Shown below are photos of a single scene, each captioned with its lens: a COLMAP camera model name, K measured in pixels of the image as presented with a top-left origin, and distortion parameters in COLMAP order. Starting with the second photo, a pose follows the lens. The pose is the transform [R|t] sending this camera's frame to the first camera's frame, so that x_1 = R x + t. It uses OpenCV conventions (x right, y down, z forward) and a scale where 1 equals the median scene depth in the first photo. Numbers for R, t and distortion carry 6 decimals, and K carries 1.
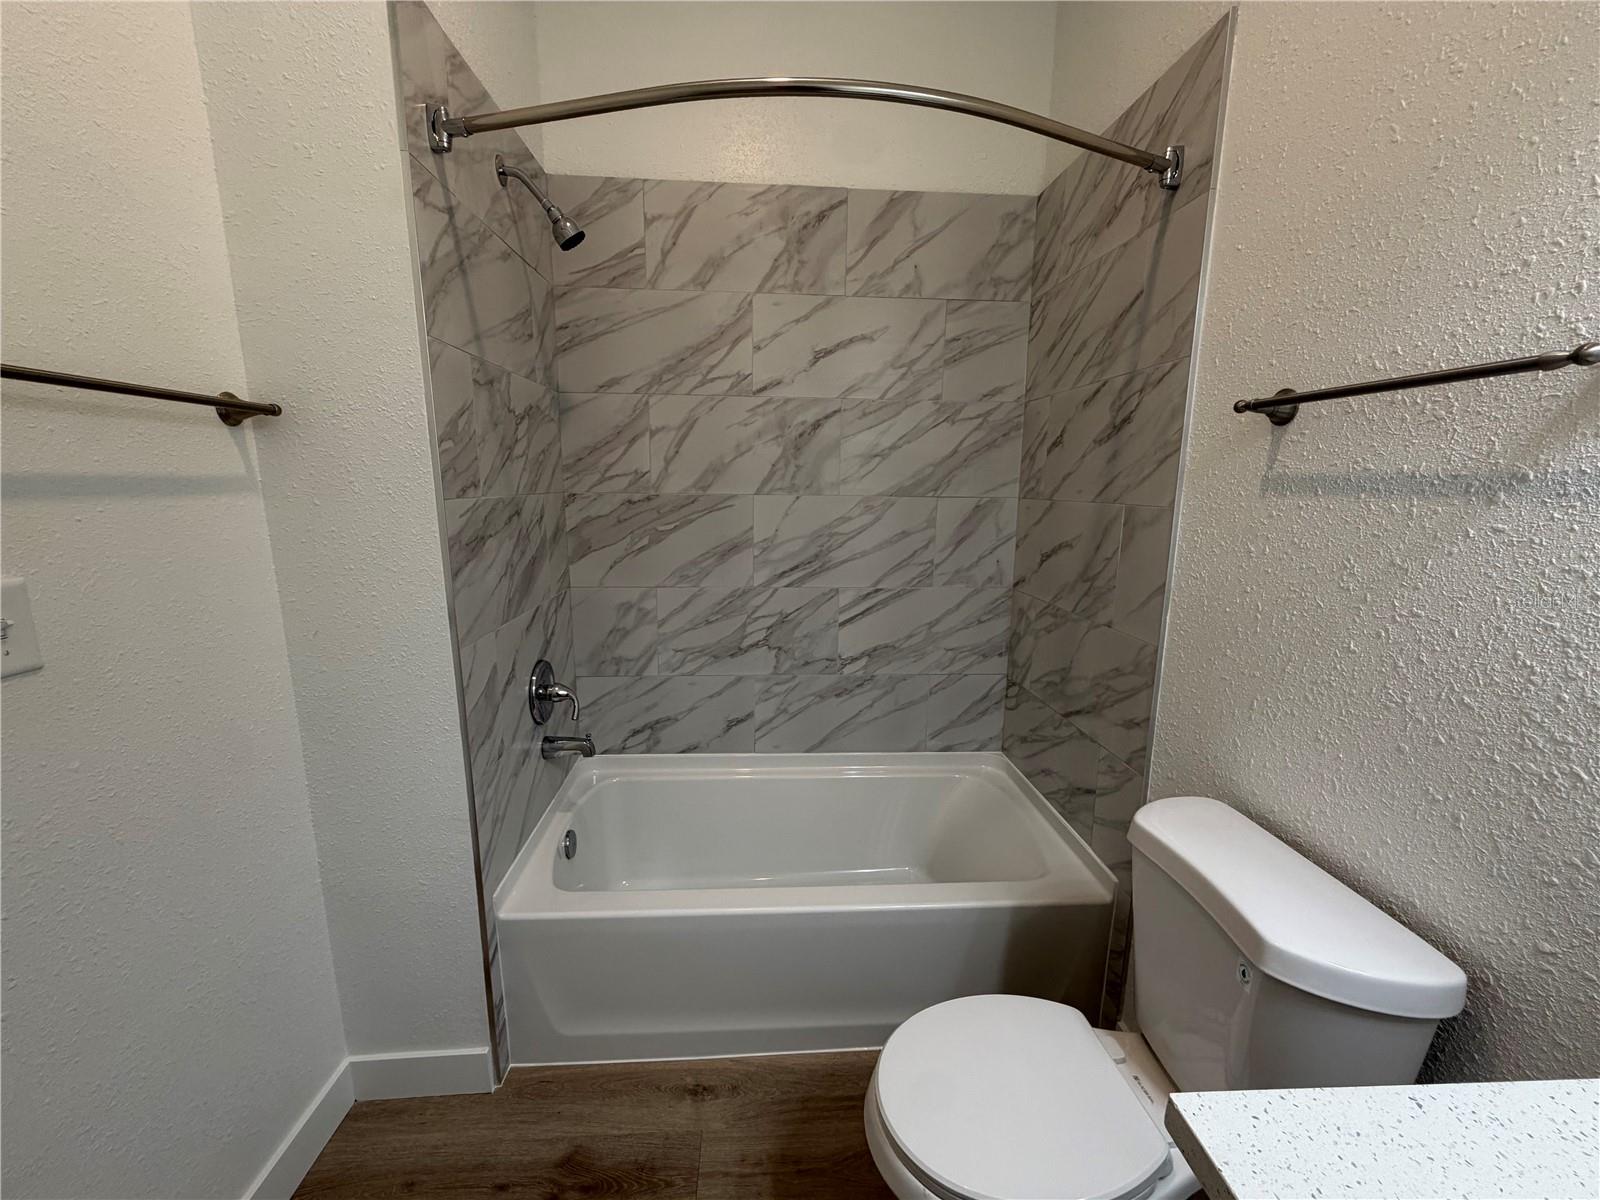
lens RADIAL K [[637.7, 0, 795.8], [0, 637.7, 602.4], [0, 0, 1]] dist [-0.000805, 0.000374]
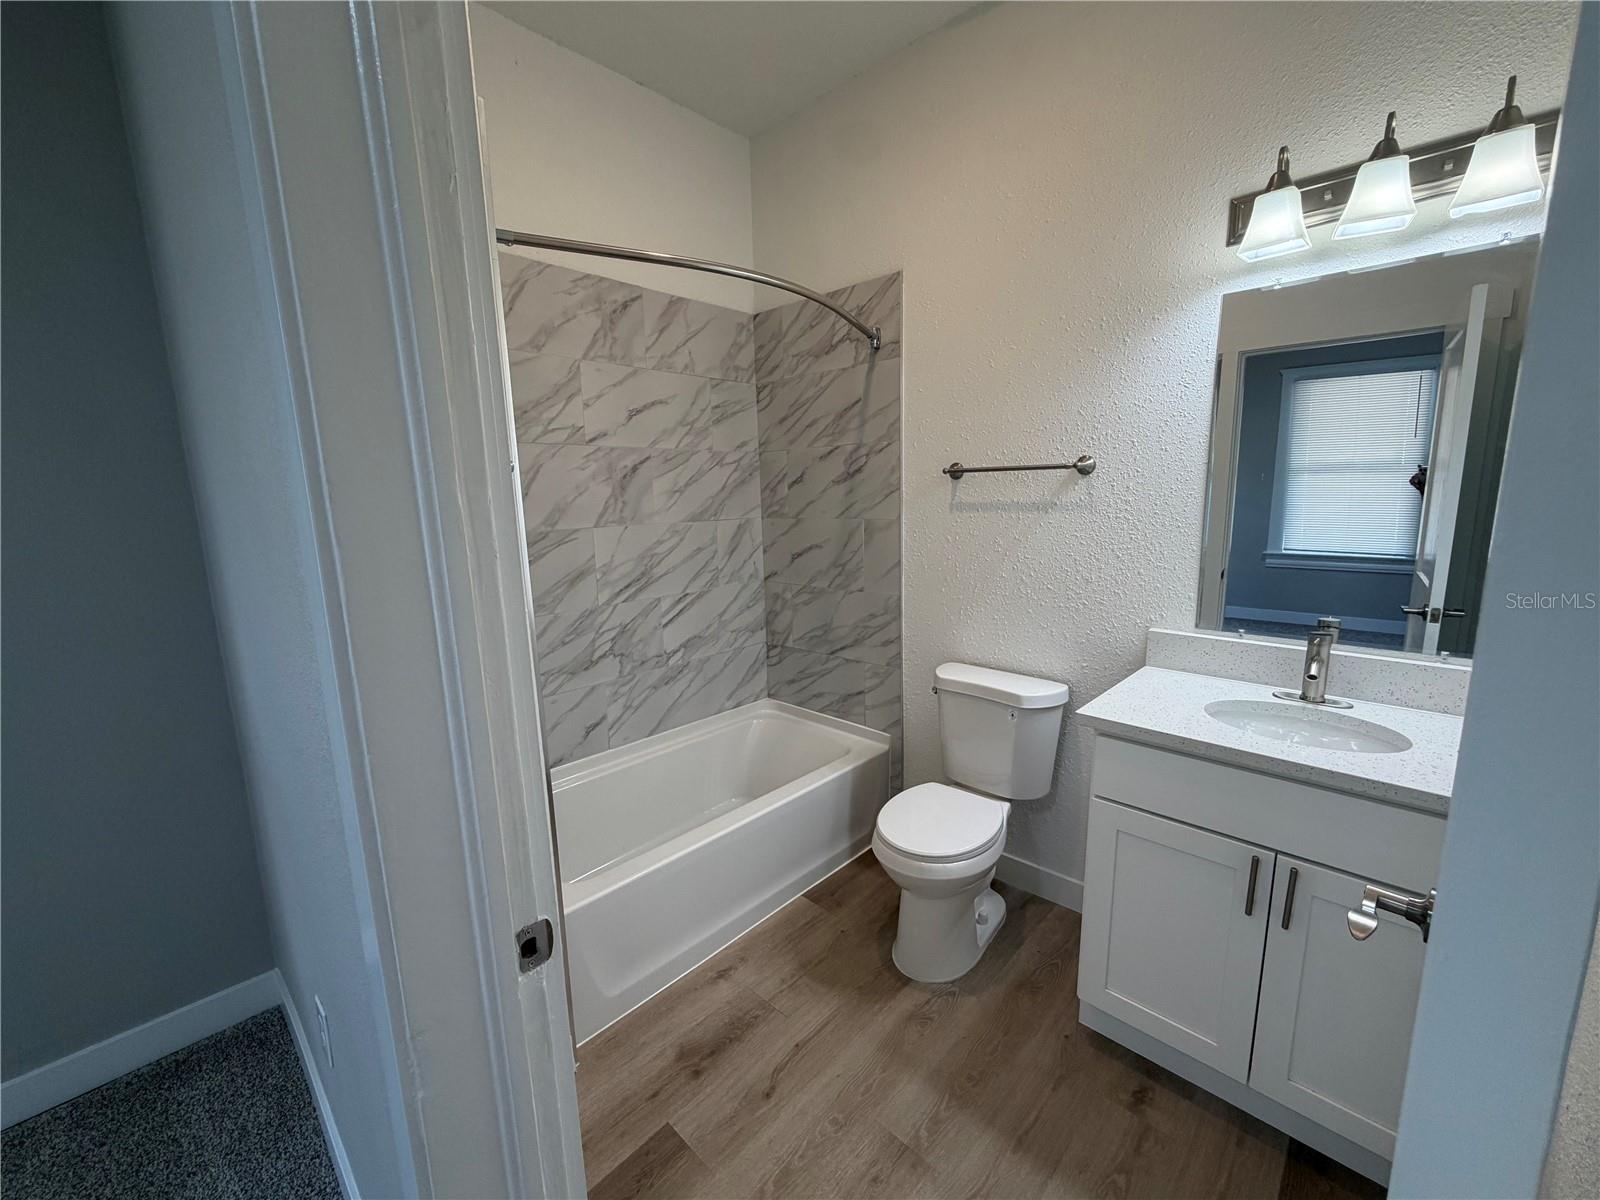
lens RADIAL K [[637.7, 0, 796.2], [0, 637.7, 603.9], [0, 0, 1]] dist [-0.000805, 0.000374]
pose [[0.732712, -0.146050, 0.664682, -0.611989], [0.157888, 0.986532, 0.042722, -0.022452], [-0.661970, 0.073643, 0.745904, -0.115813]]
